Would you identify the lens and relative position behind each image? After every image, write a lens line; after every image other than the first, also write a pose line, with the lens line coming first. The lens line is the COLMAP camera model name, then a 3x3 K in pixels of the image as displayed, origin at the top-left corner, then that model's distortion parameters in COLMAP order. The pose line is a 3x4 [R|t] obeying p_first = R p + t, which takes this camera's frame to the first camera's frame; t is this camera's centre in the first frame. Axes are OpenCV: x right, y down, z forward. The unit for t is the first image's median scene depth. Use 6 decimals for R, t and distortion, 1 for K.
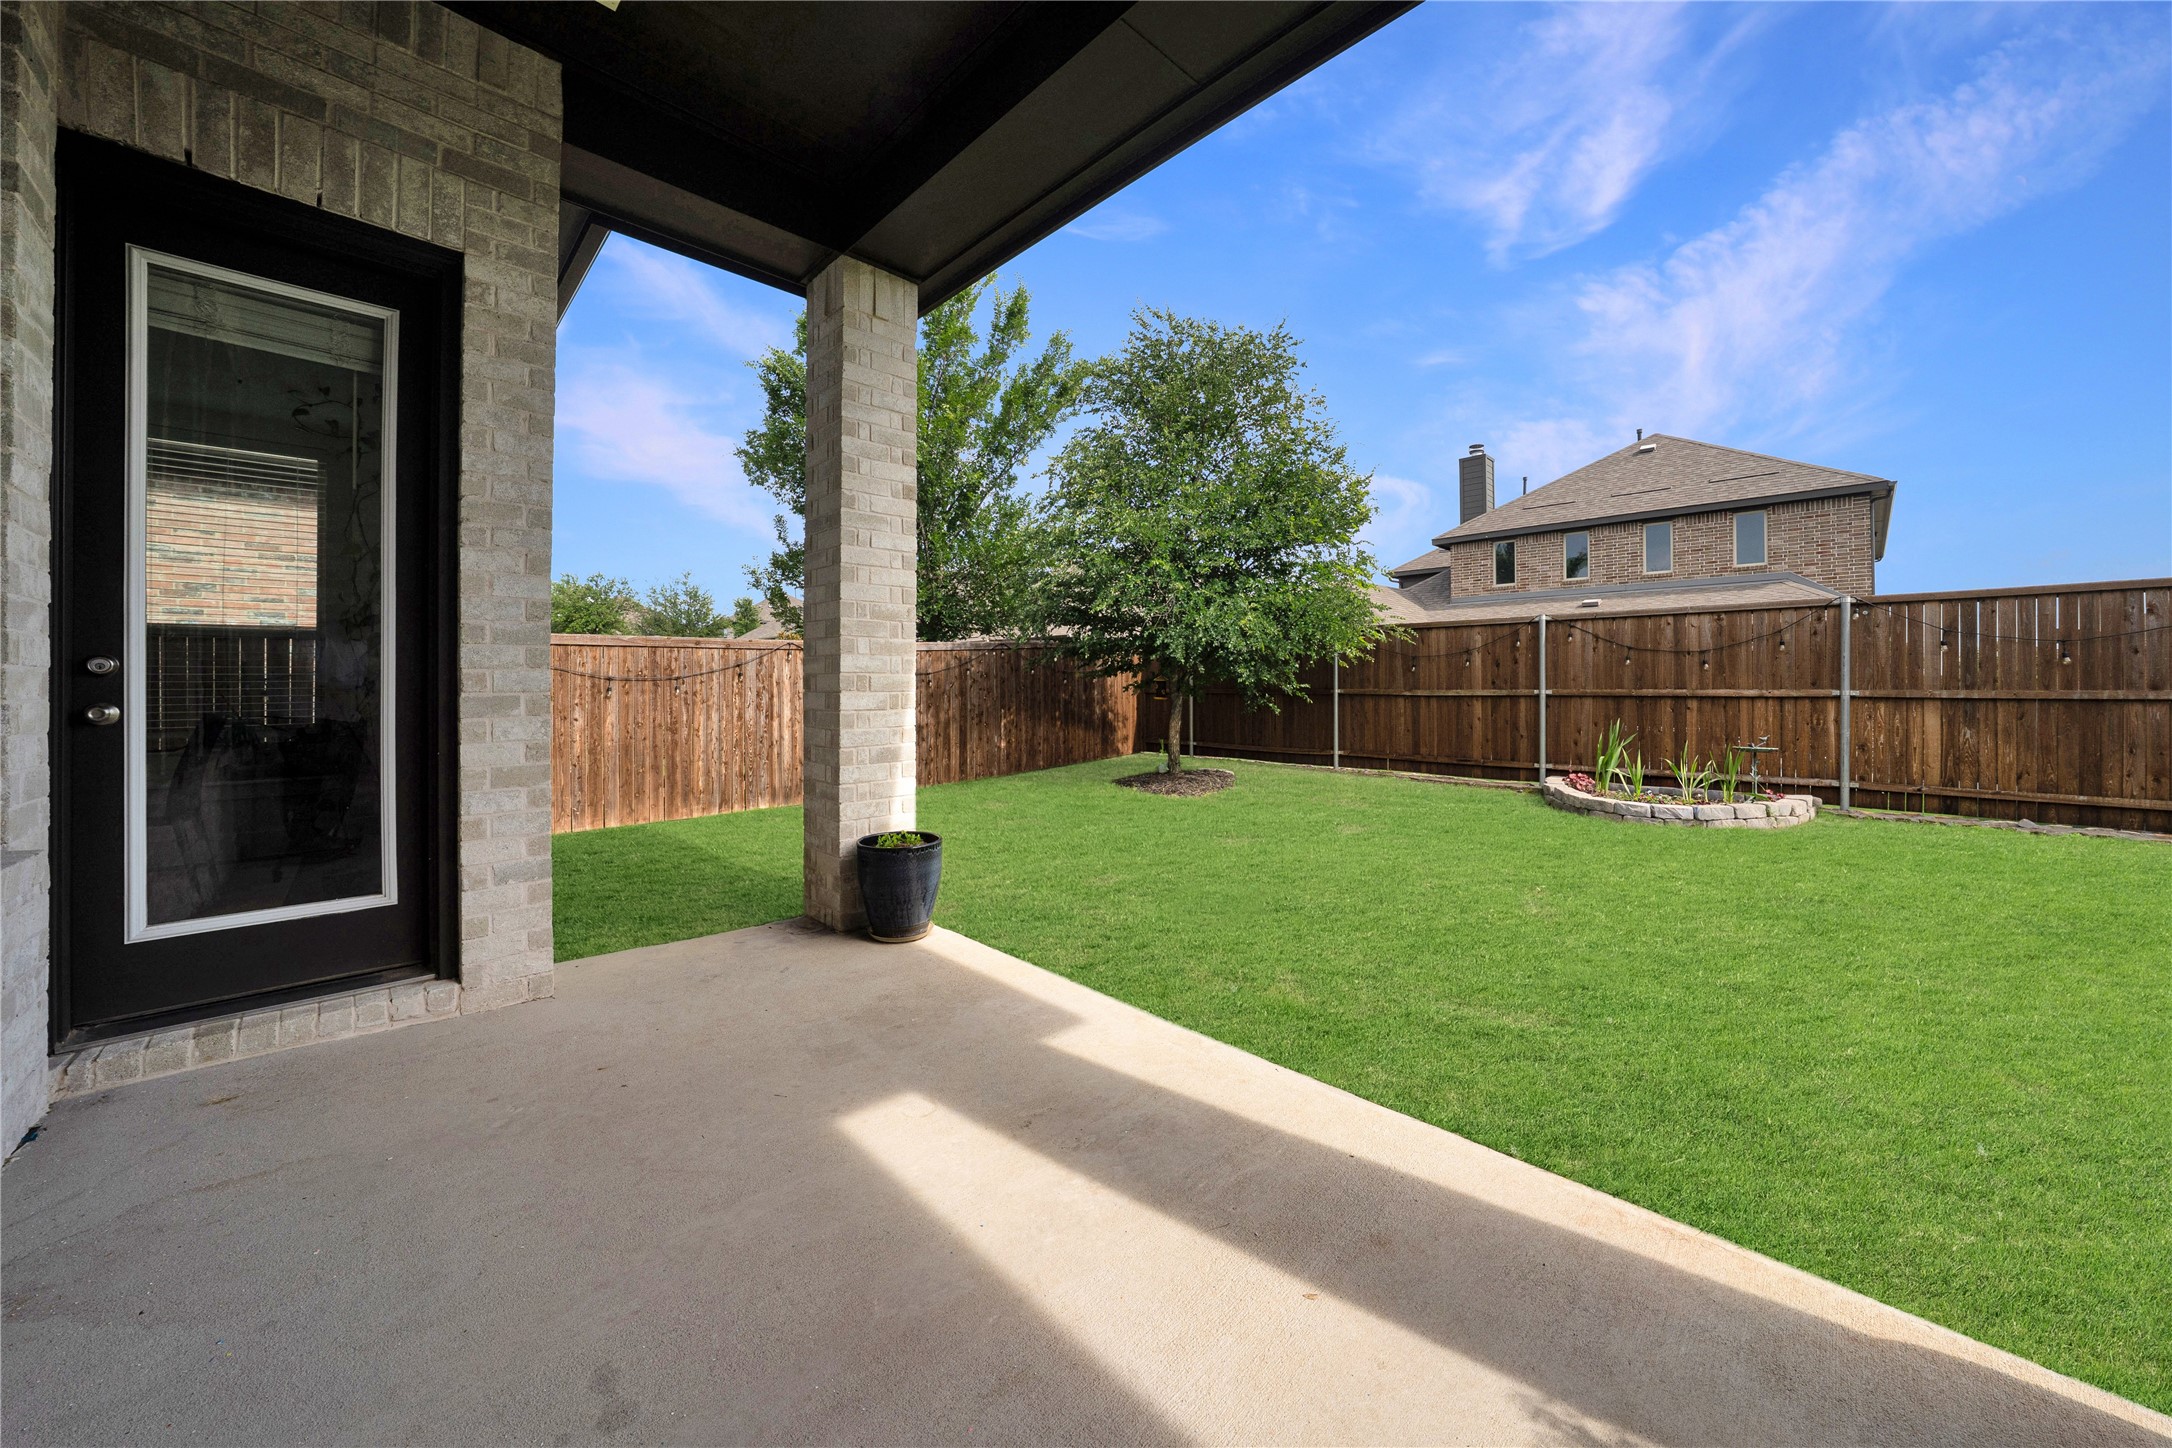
lens RADIAL K [[770.1, 0, 1093.3], [0, 770.1, 688.0], [0, 0, 1]] dist [-0.030393, 0.005656]
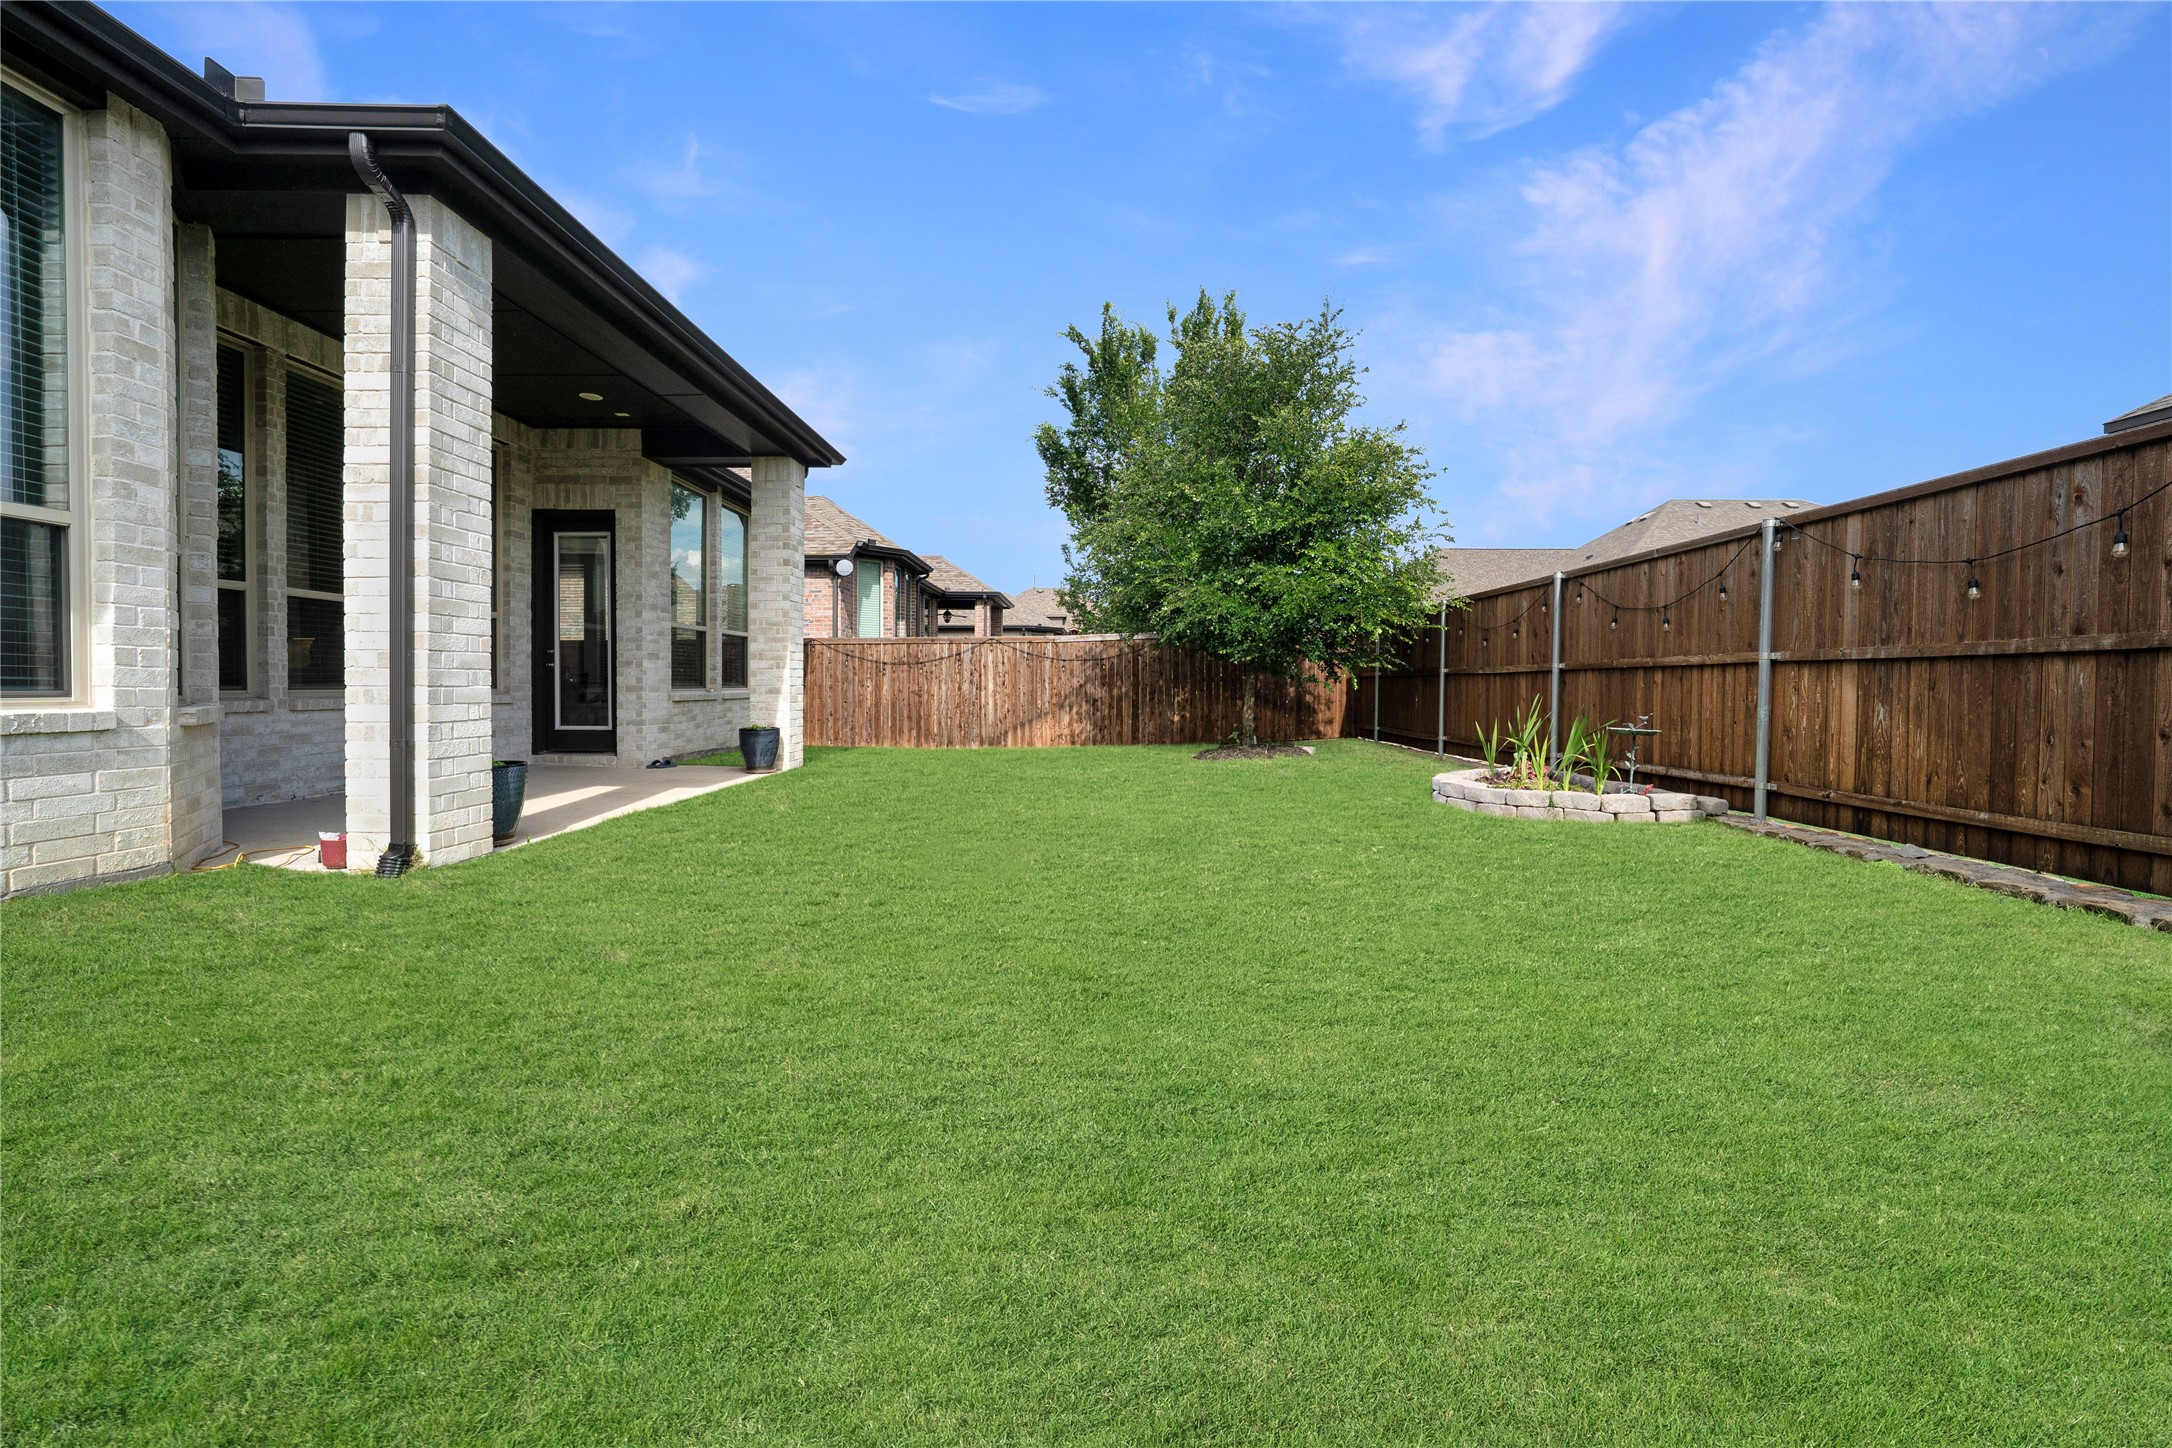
lens RADIAL K [[843.6, 0, 1093.9], [0, 843.6, 706.0], [0, 0, 1]] dist [-0.030490, 0.008881]
pose [[0.707900, 0.020770, -0.706007, 1.017913], [-0.006380, 0.999715, 0.023014, 0.036713], [0.706284, -0.011787, 0.707831, -0.000395]]
